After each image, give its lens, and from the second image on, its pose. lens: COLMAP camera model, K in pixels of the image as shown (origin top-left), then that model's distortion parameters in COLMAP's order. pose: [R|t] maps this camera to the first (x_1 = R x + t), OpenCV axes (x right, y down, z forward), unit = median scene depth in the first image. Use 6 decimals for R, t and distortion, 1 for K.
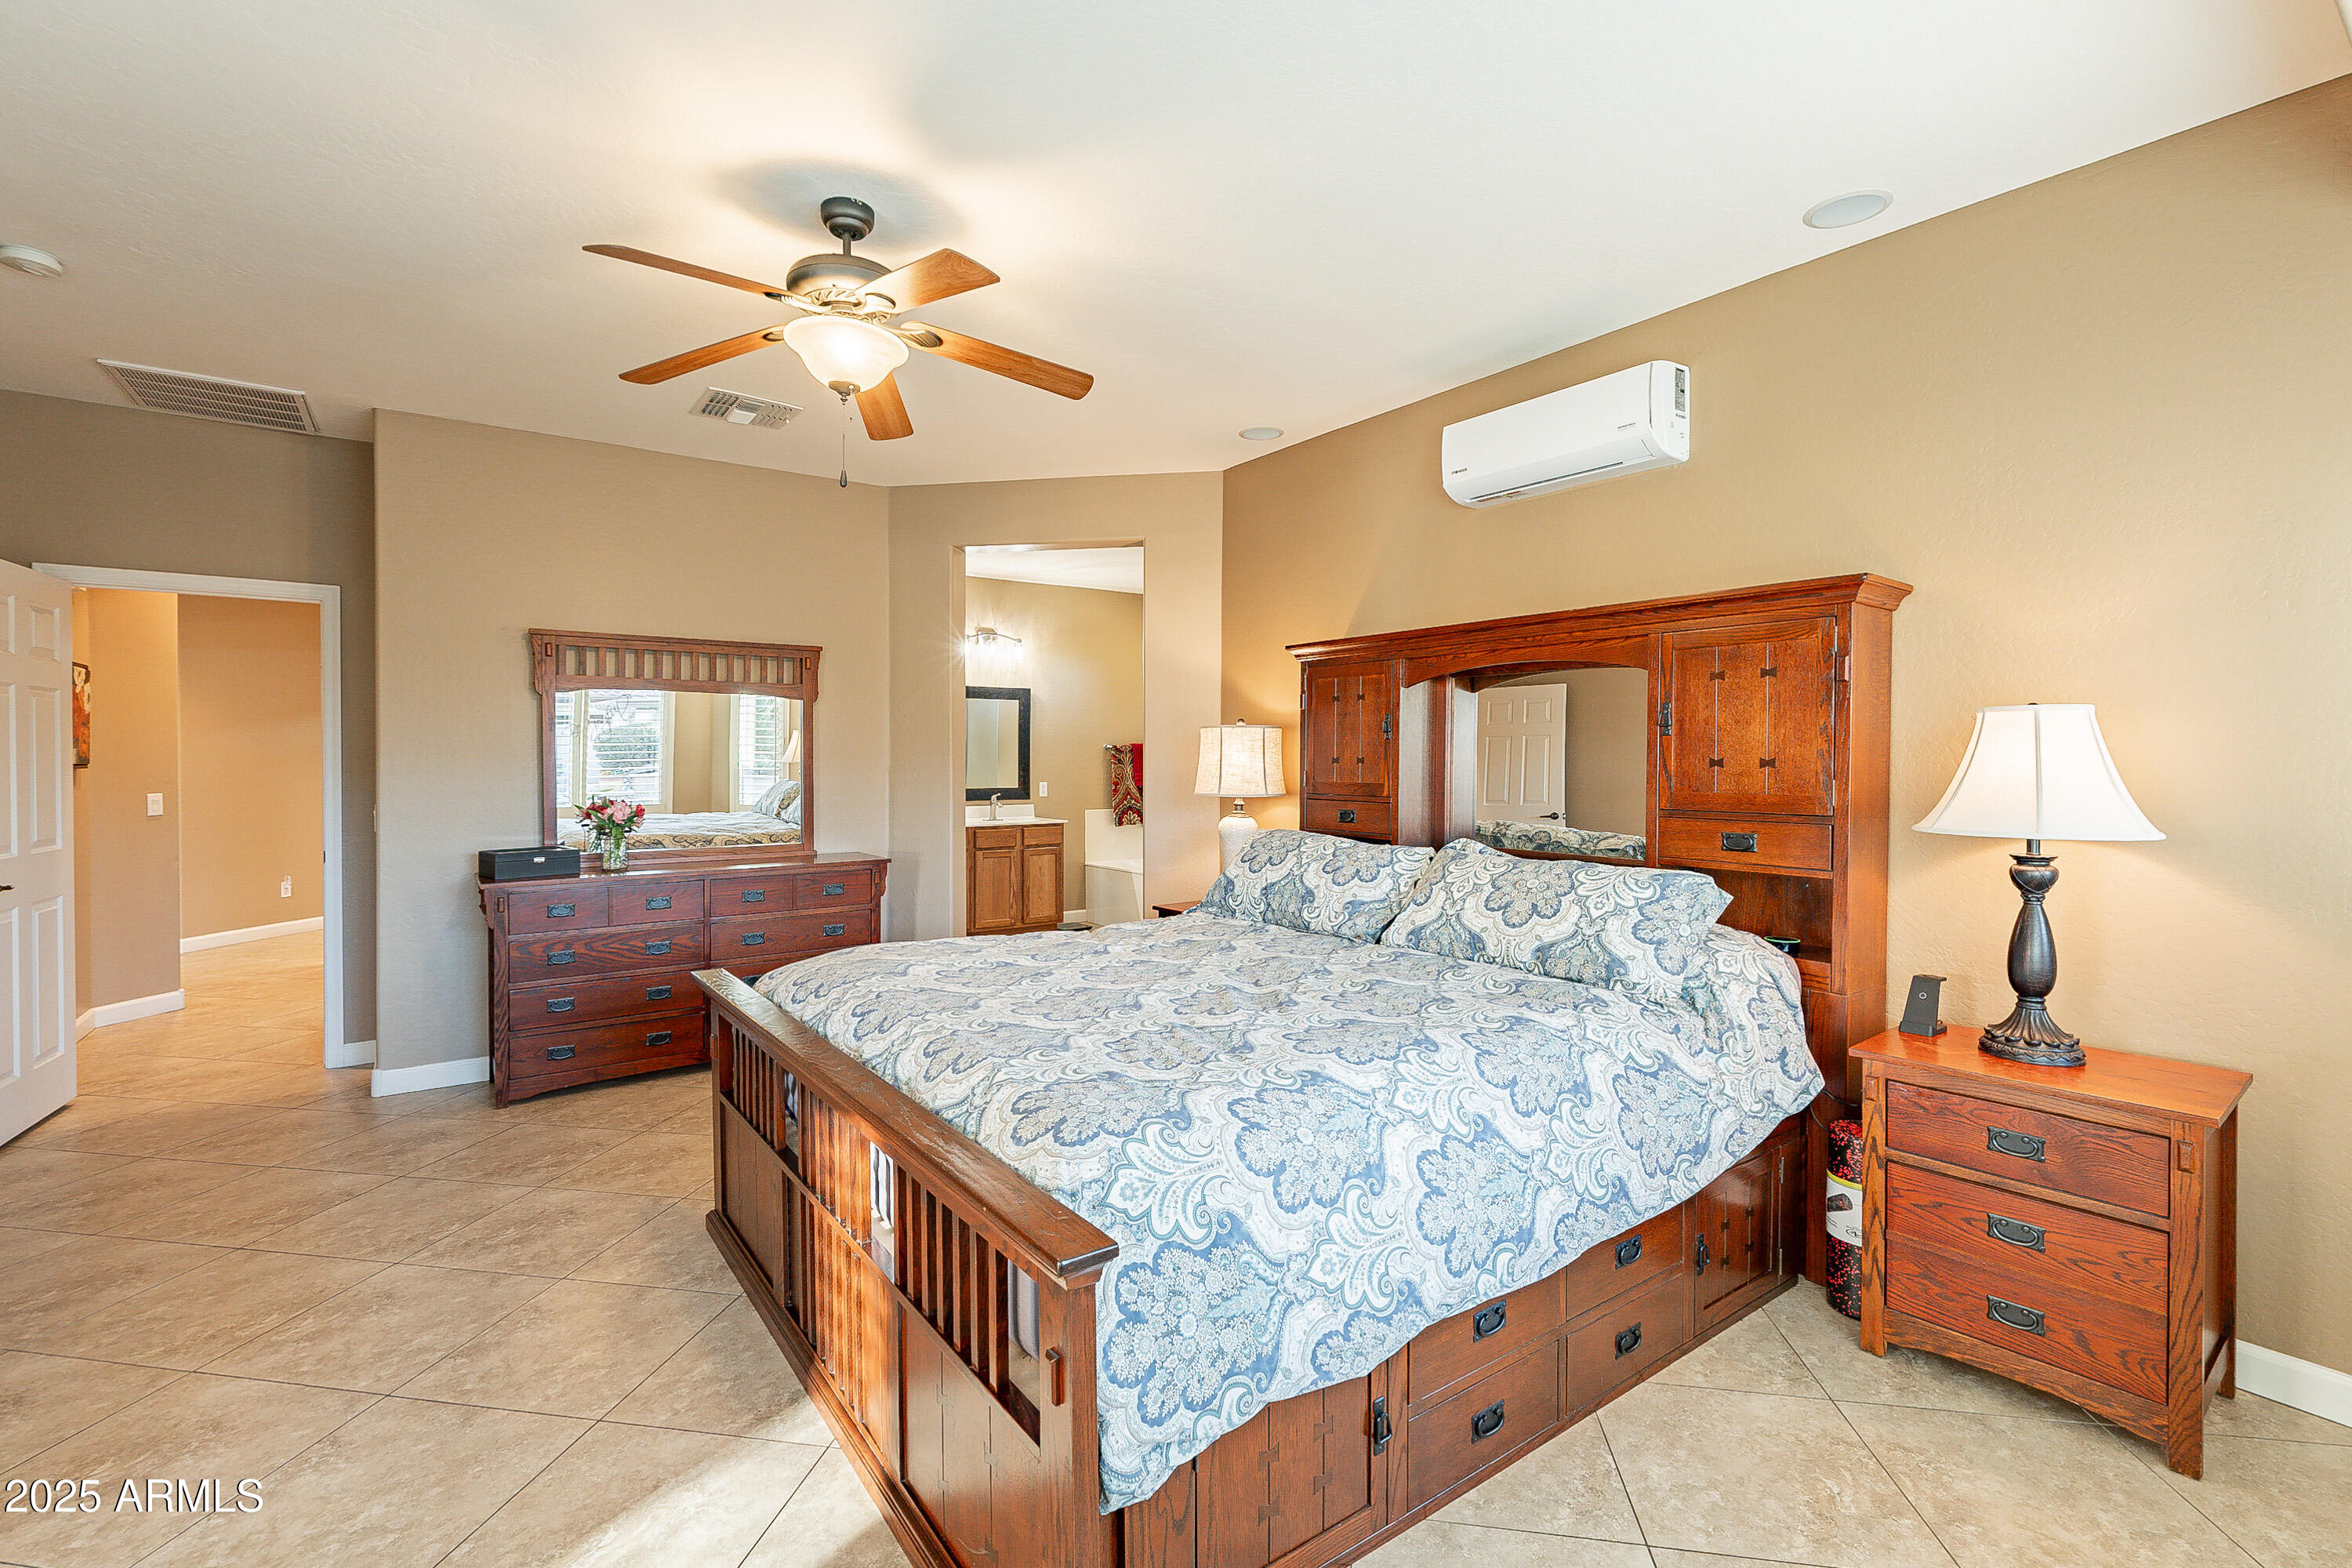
lens RADIAL K [[1028.6, 0, 1183.5], [0, 1028.6, 782.8], [0, 0, 1]] dist [-0.003199, -0.000066]
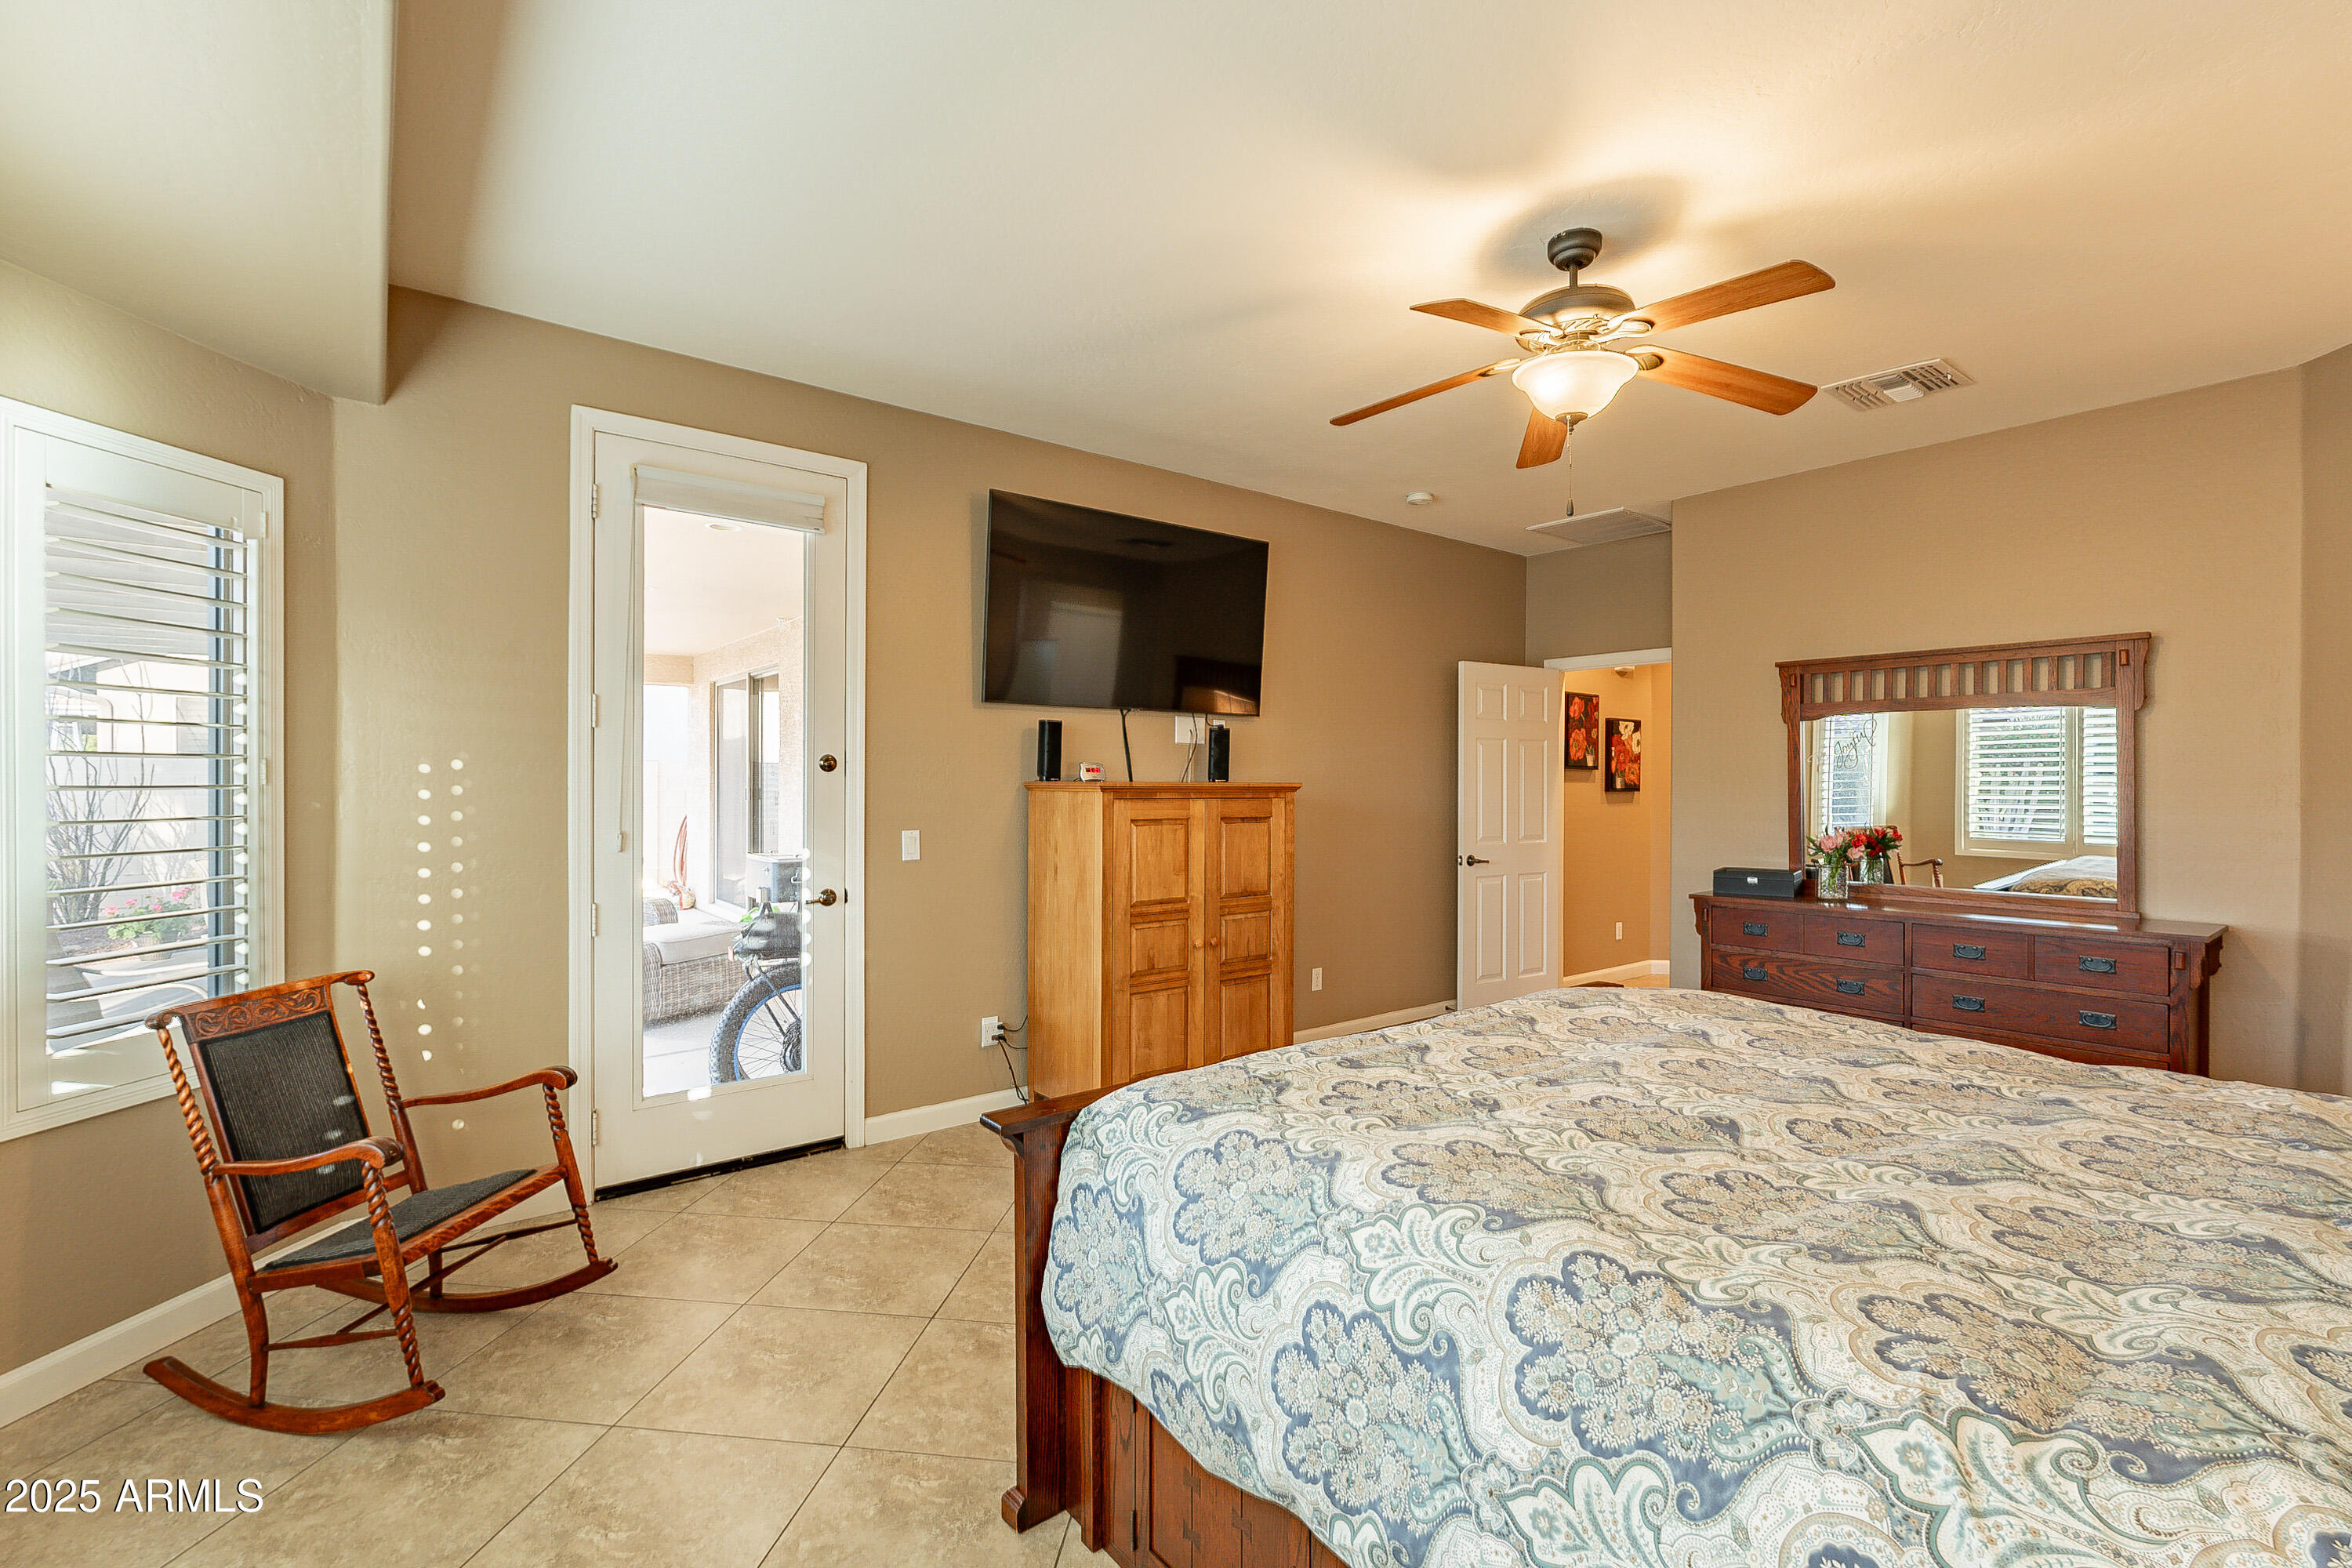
lens RADIAL K [[1057.3, 0, 1177.4], [0, 1057.3, 781.4], [0, 0, 1]] dist [-0.003816, -0.000133]
pose [[0.049149, 0.007331, -0.998765, 0.695913], [-0.035508, 0.999354, 0.005588, -0.018886], [0.998160, 0.035190, 0.049378, 0.578499]]
